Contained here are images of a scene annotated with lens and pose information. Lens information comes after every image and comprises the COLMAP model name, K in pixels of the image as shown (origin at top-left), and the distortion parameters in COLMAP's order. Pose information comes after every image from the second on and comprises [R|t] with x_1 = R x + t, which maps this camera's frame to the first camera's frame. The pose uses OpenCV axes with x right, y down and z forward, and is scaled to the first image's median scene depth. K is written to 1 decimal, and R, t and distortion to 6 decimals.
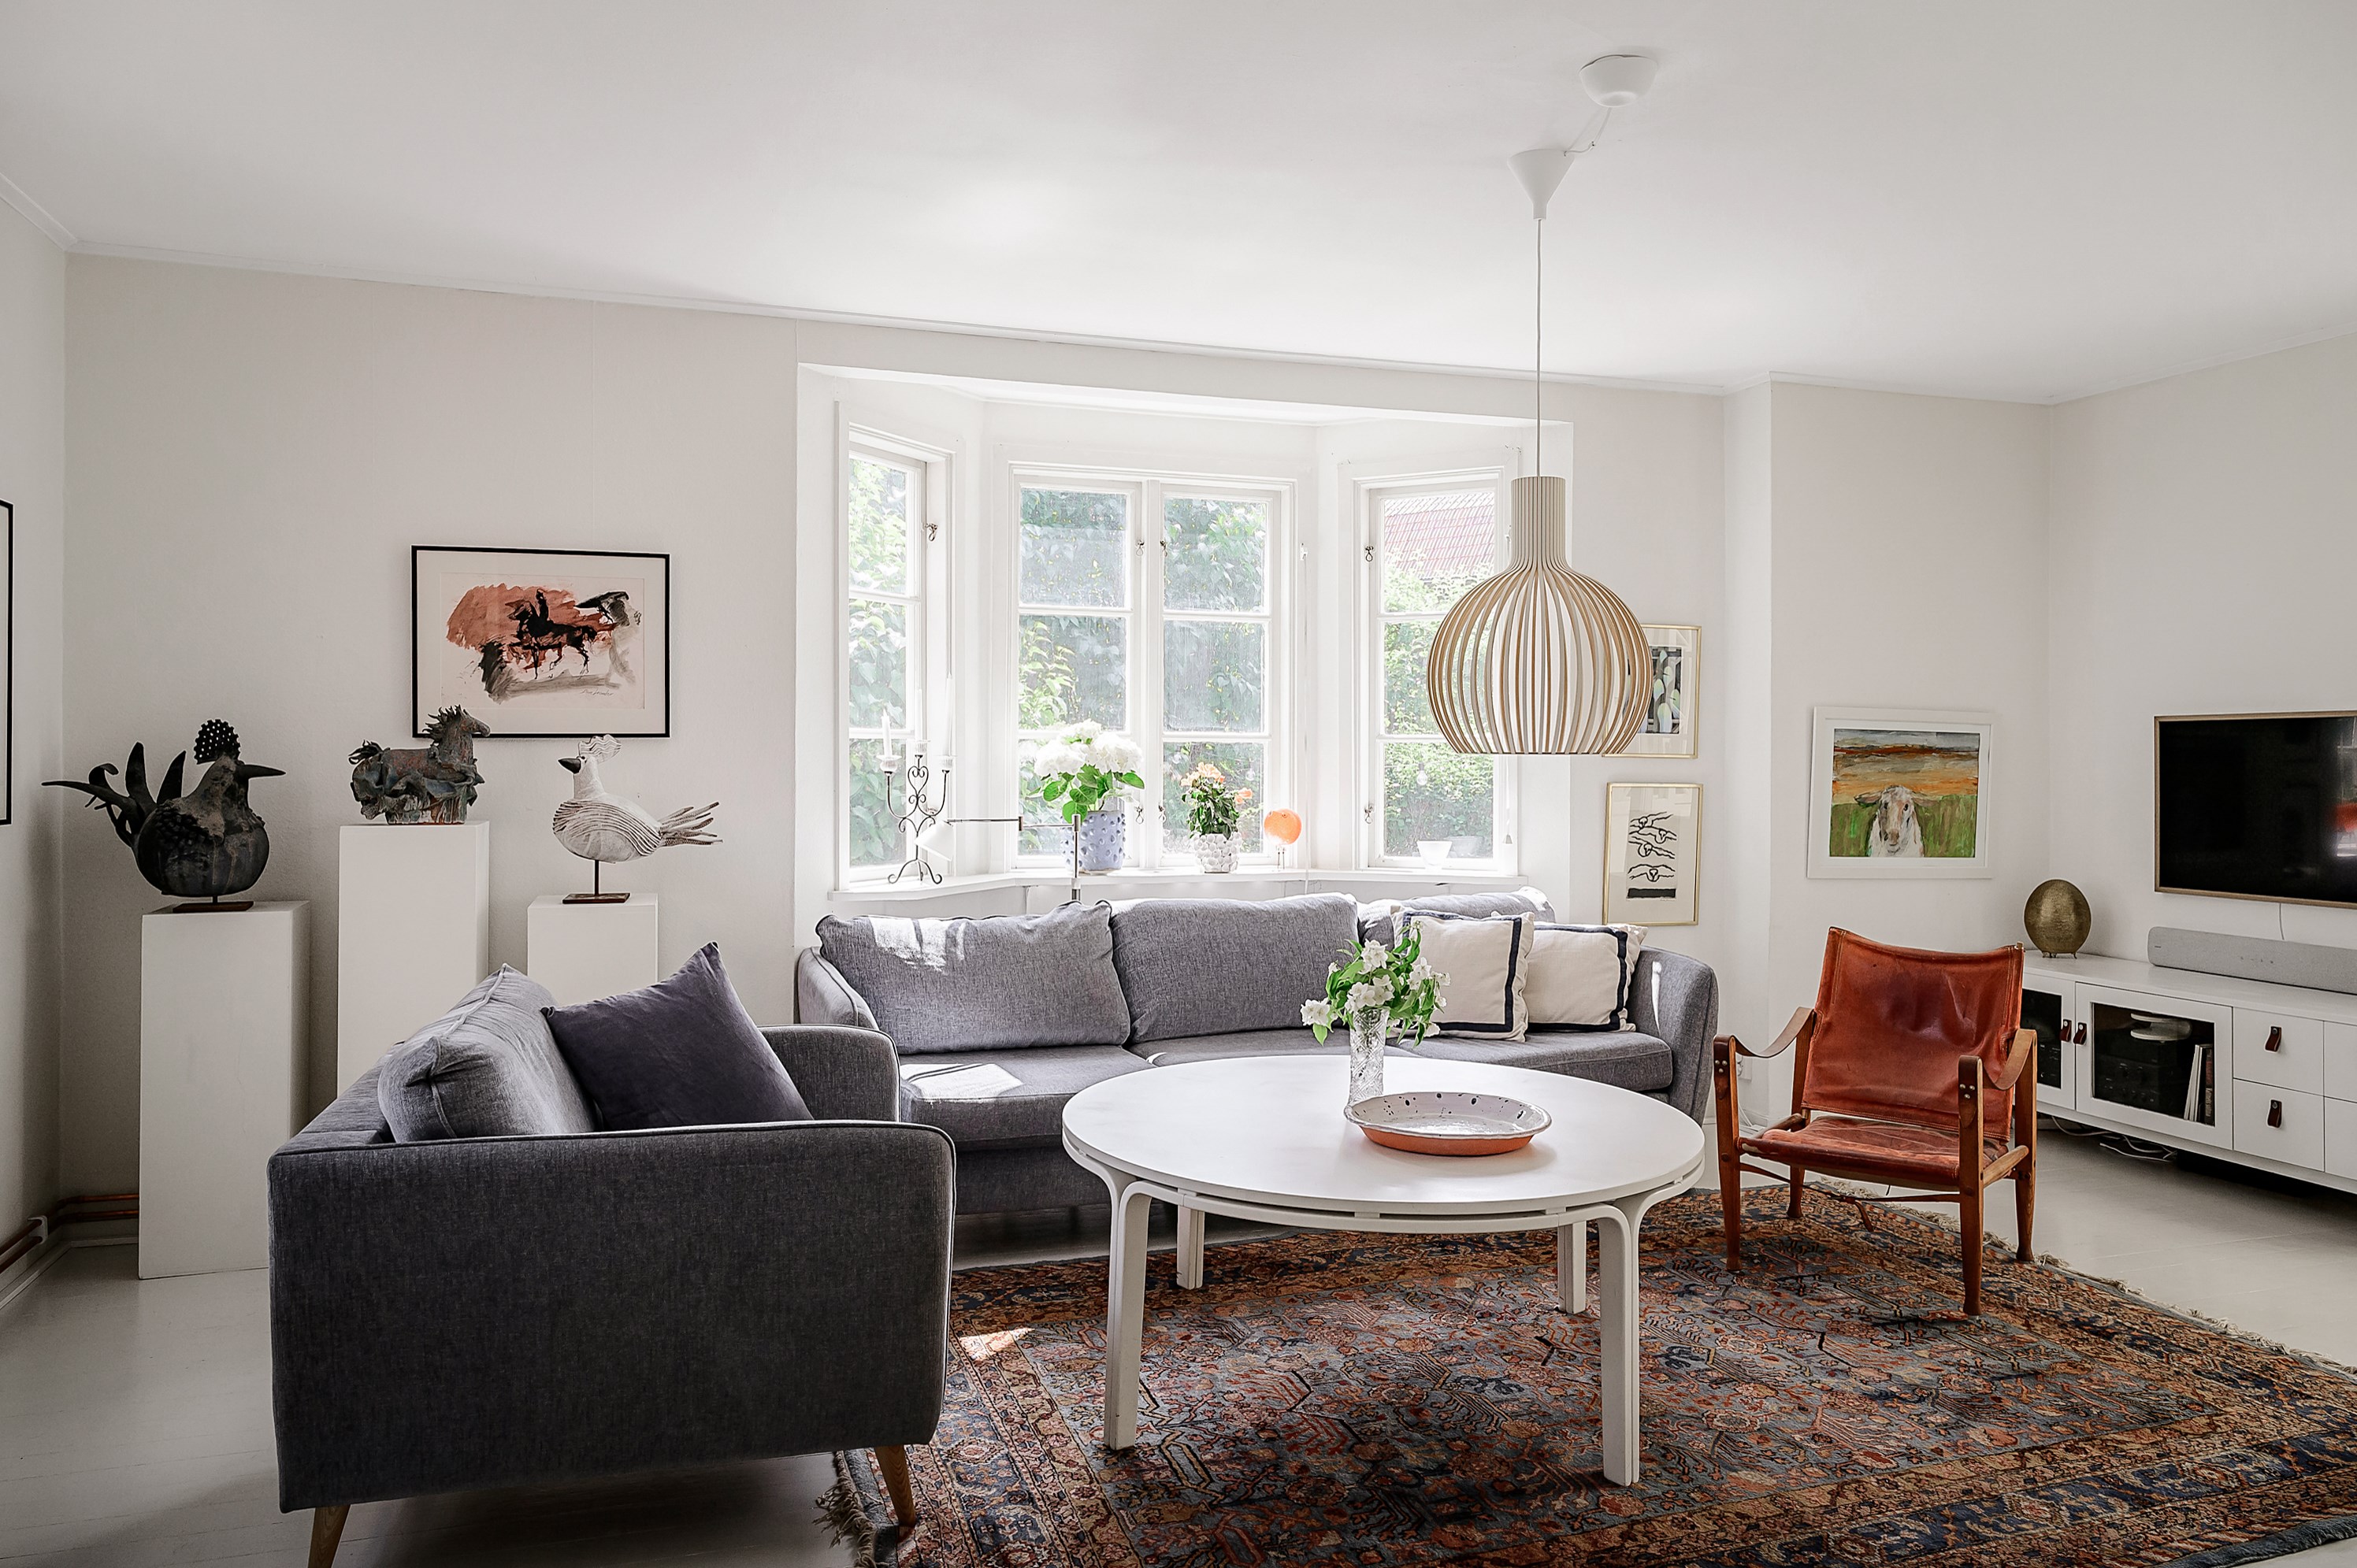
lens RADIAL K [[1622.2, 0, 1179.6], [0, 1622.2, 730.7], [0, 0, 1]] dist [0.010379, 0.000656]
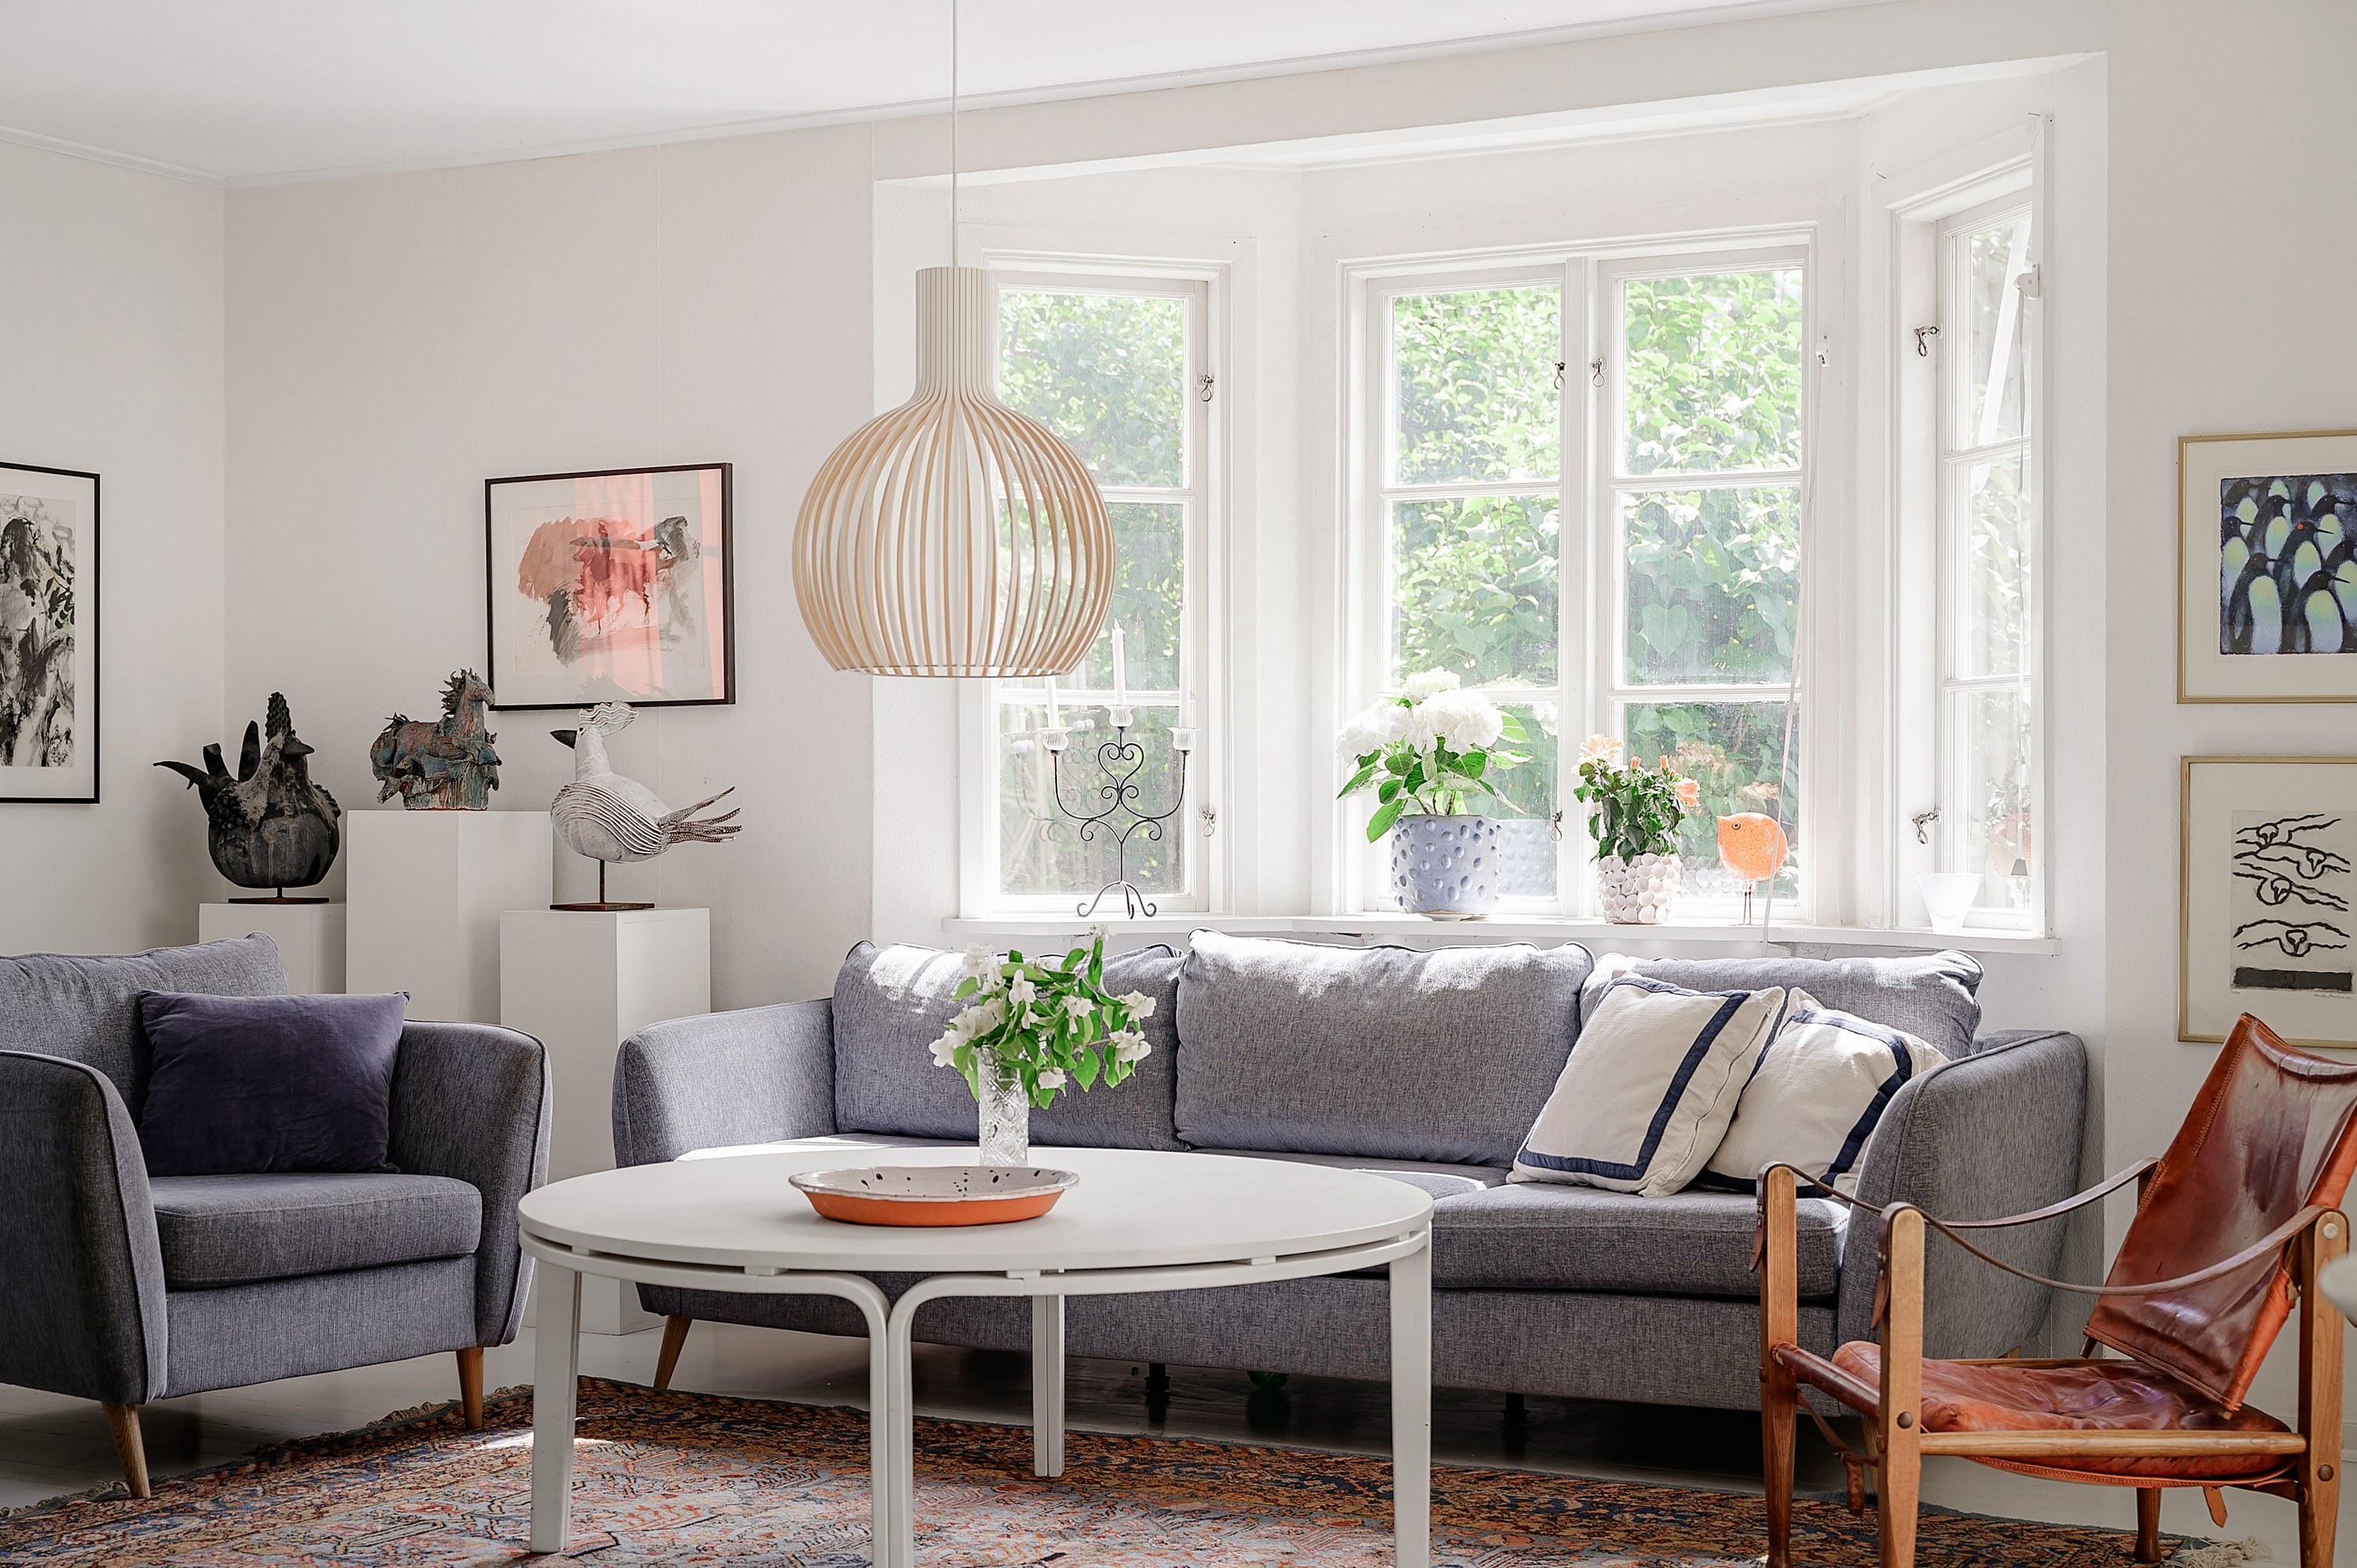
lens RADIAL K [[3340.1, 0, 1178.1], [0, 3340.1, 790.7], [0, 0, 1]] dist [0.053990, 0.000000]
pose [[0.688384, -0.012642, -0.725236, 0.983159], [0.007813, 0.999919, -0.010014, 0.063095], [0.725304, 0.001227, 0.688427, 0.080478]]
